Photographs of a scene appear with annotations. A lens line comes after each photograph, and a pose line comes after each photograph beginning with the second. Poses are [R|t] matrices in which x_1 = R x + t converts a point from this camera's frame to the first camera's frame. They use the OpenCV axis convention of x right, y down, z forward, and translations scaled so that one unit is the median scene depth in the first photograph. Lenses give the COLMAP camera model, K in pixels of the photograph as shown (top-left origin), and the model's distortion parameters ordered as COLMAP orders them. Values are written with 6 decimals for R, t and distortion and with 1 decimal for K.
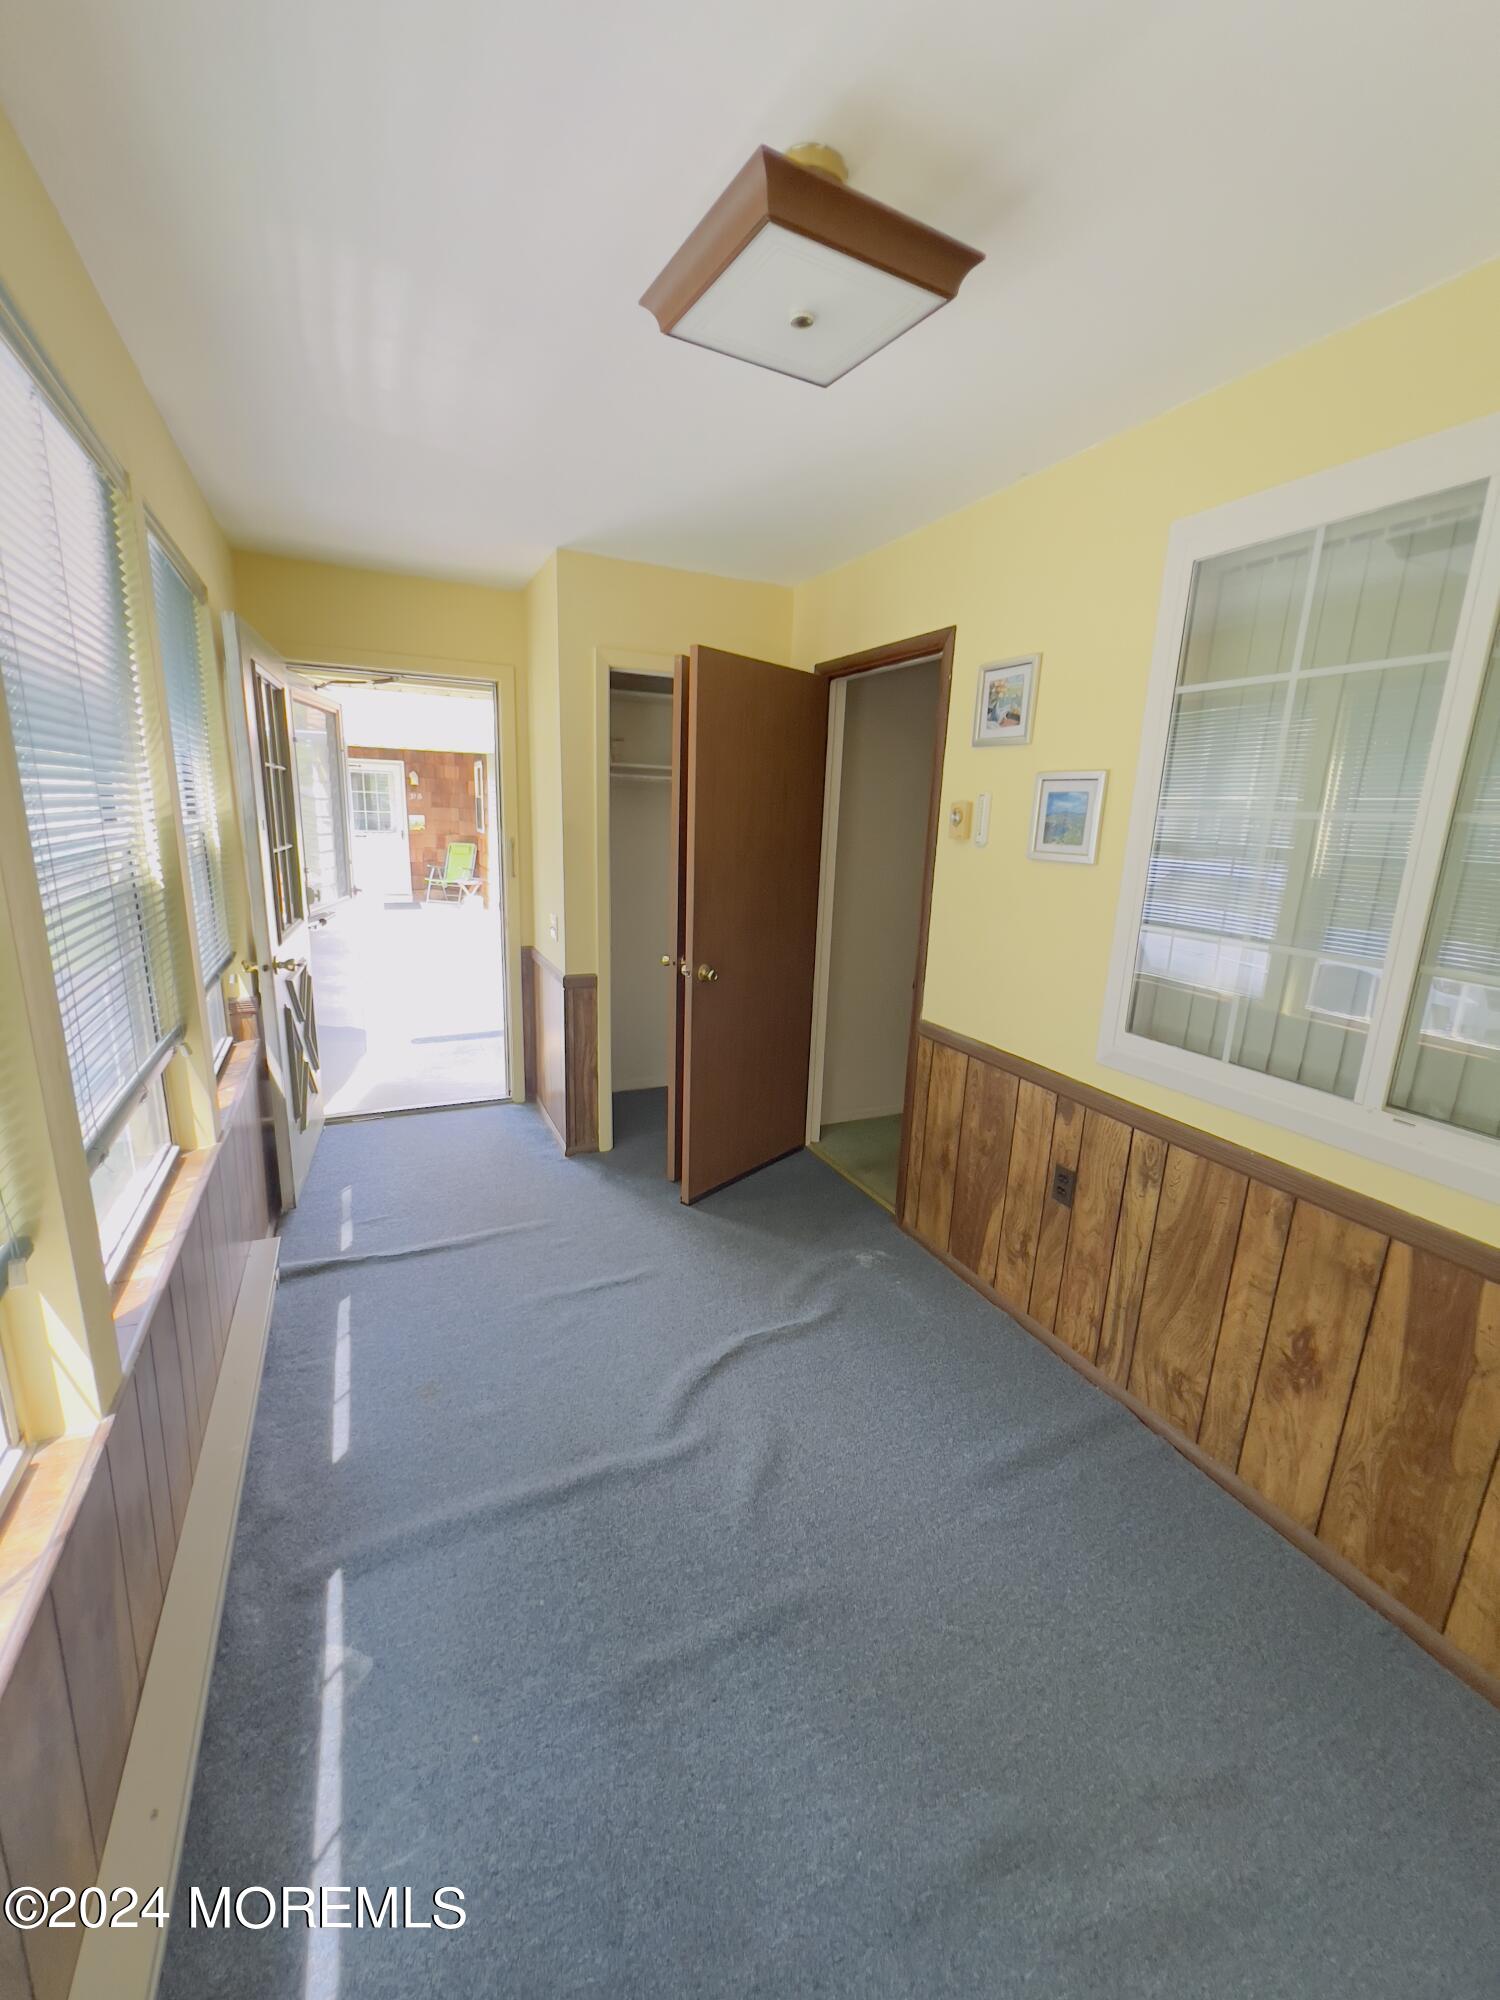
lens RADIAL K [[804.1, 0, 749.6], [0, 804.1, 1001.3], [0, 0, 1]] dist [-0.003775, 0.000264]
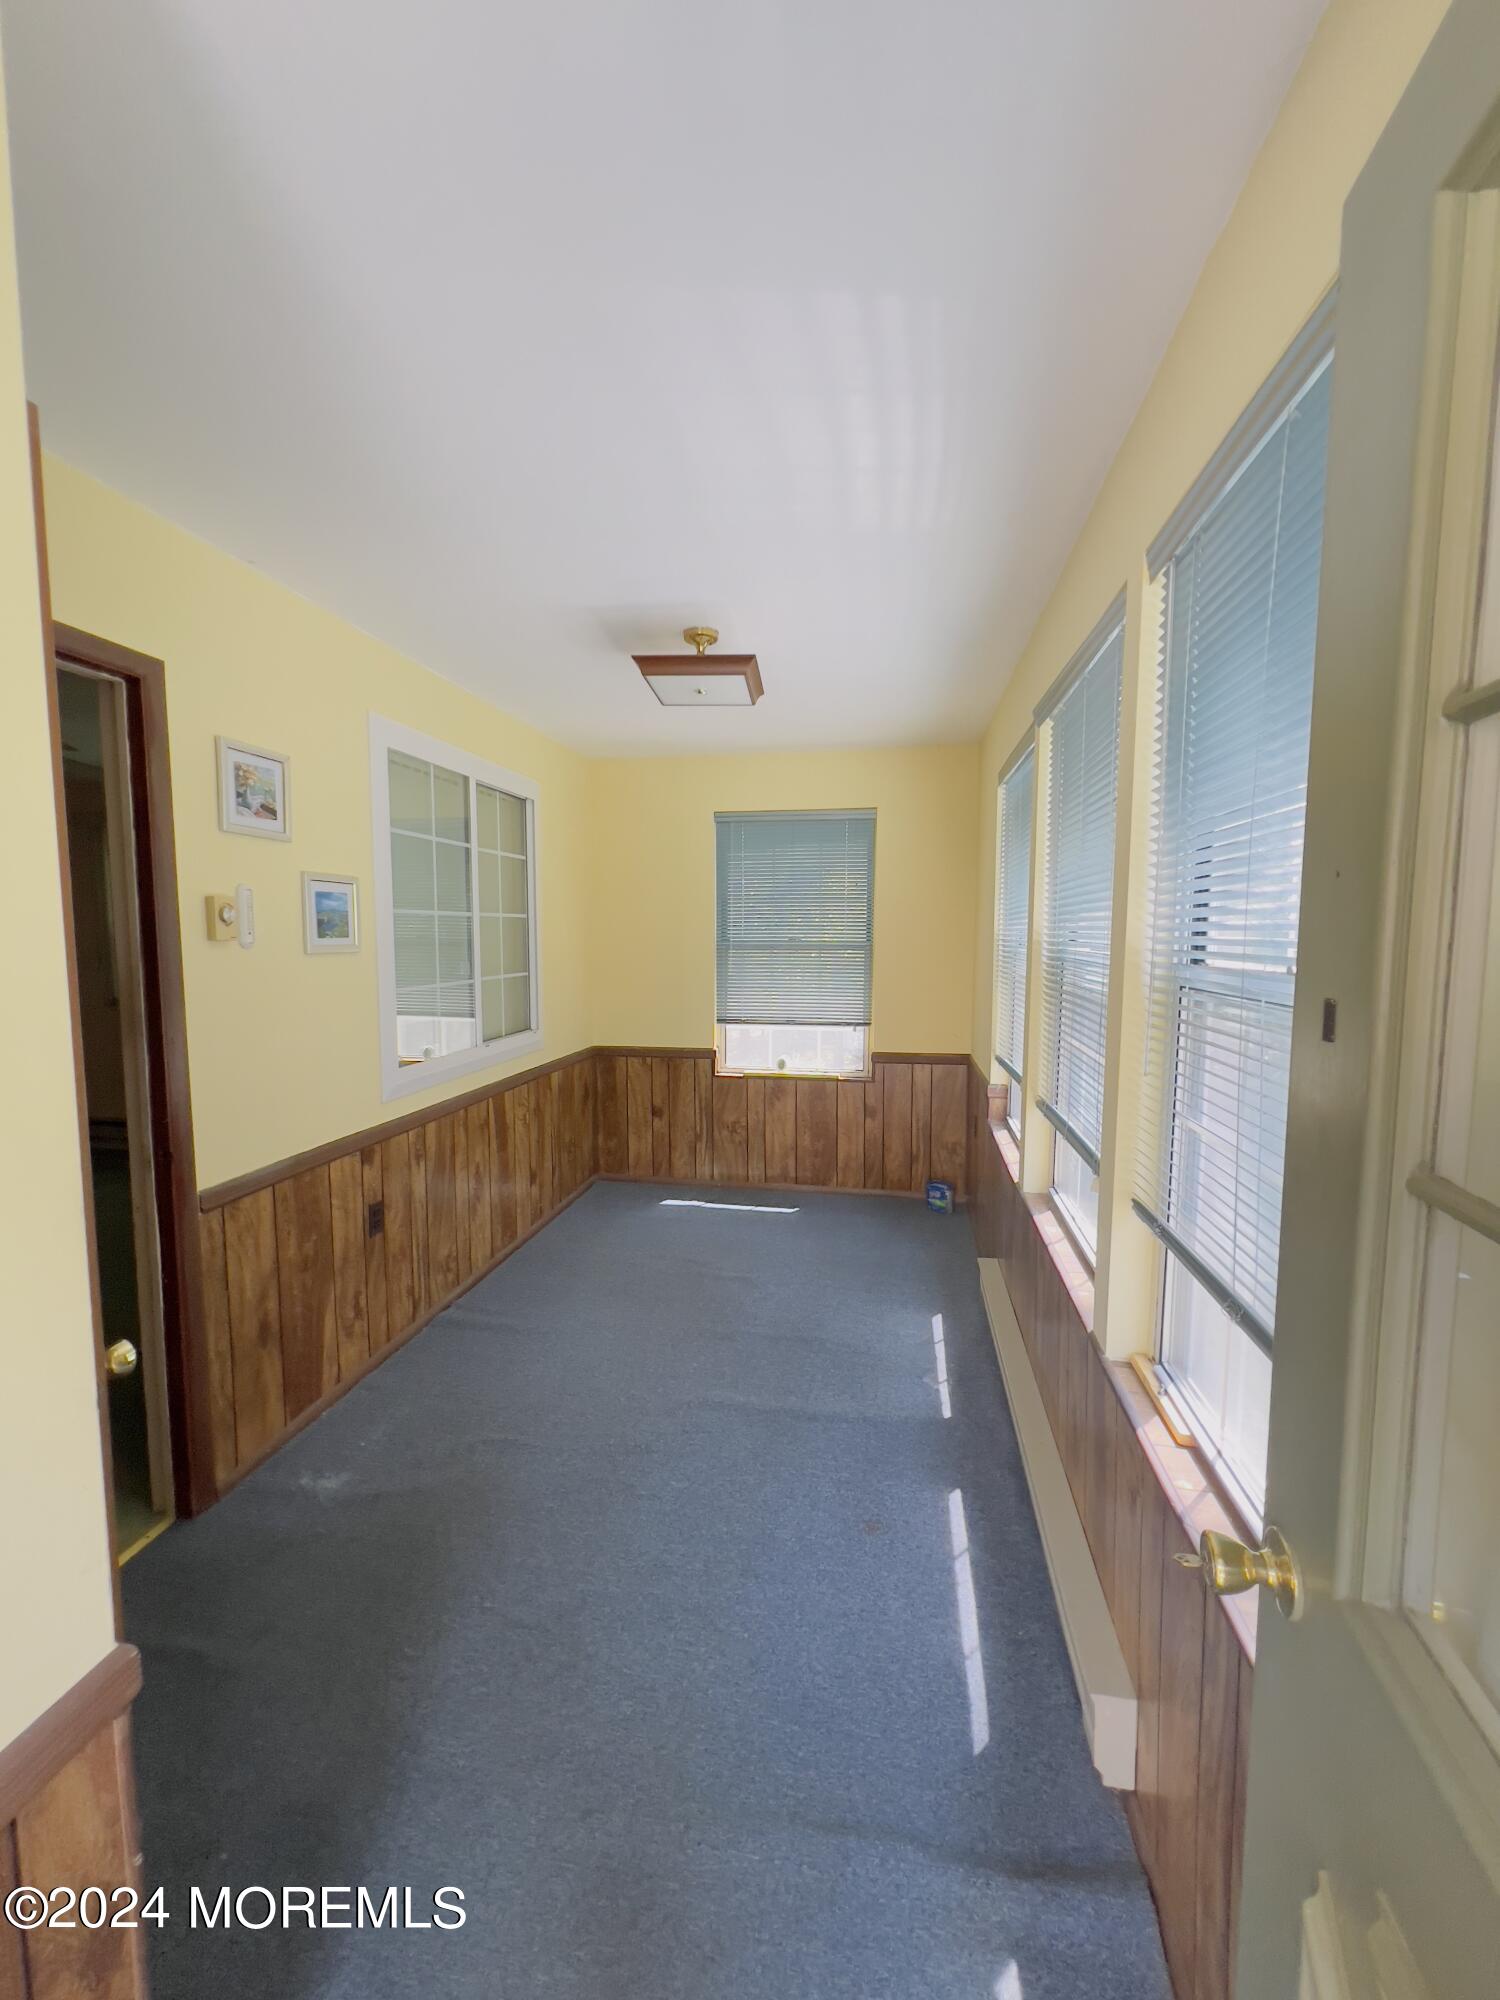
lens RADIAL K [[804.1, 0, 739.1], [0, 804.1, 997.7], [0, 0, 1]] dist [-0.003775, 0.000264]
pose [[-0.808127, -0.085116, 0.582826, -0.680757], [0.105198, 0.952737, 0.285002, -0.350070], [-0.579538, 0.291630, -0.760978, 1.442932]]
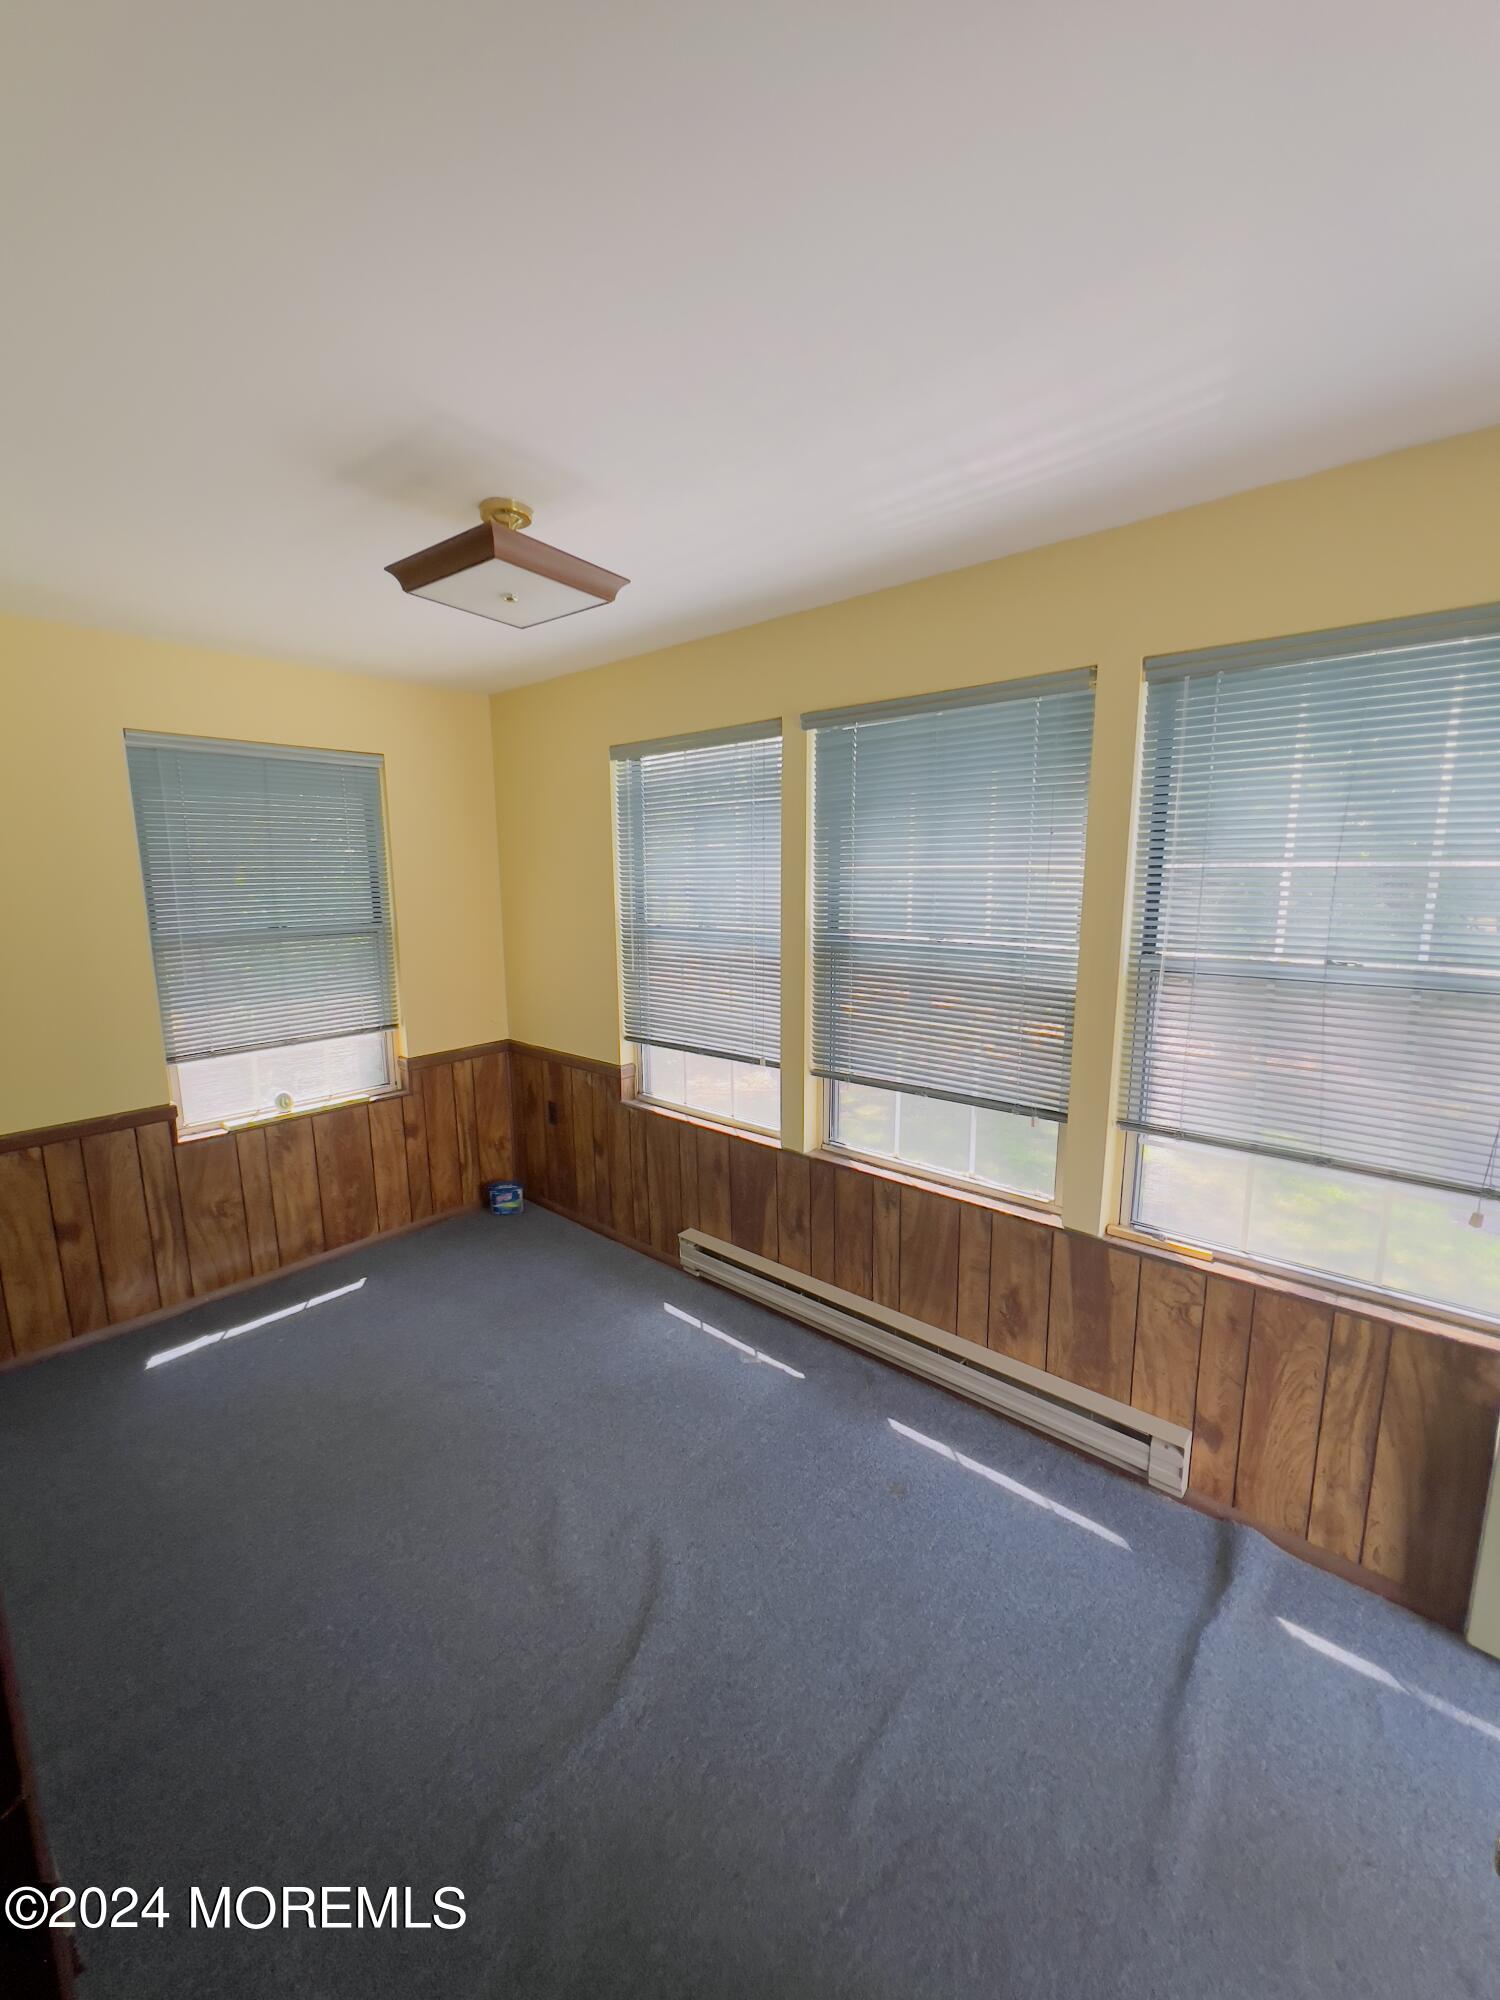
lens RADIAL K [[804.1, 0, 748.4], [0, 804.1, 999.9], [0, 0, 1]] dist [-0.003775, 0.000264]
pose [[-0.918753, 0.035297, -0.393252, 0.138742], [-0.114099, 0.929767, 0.350022, -0.379692], [0.377987, 0.366454, -0.850199, 1.386680]]
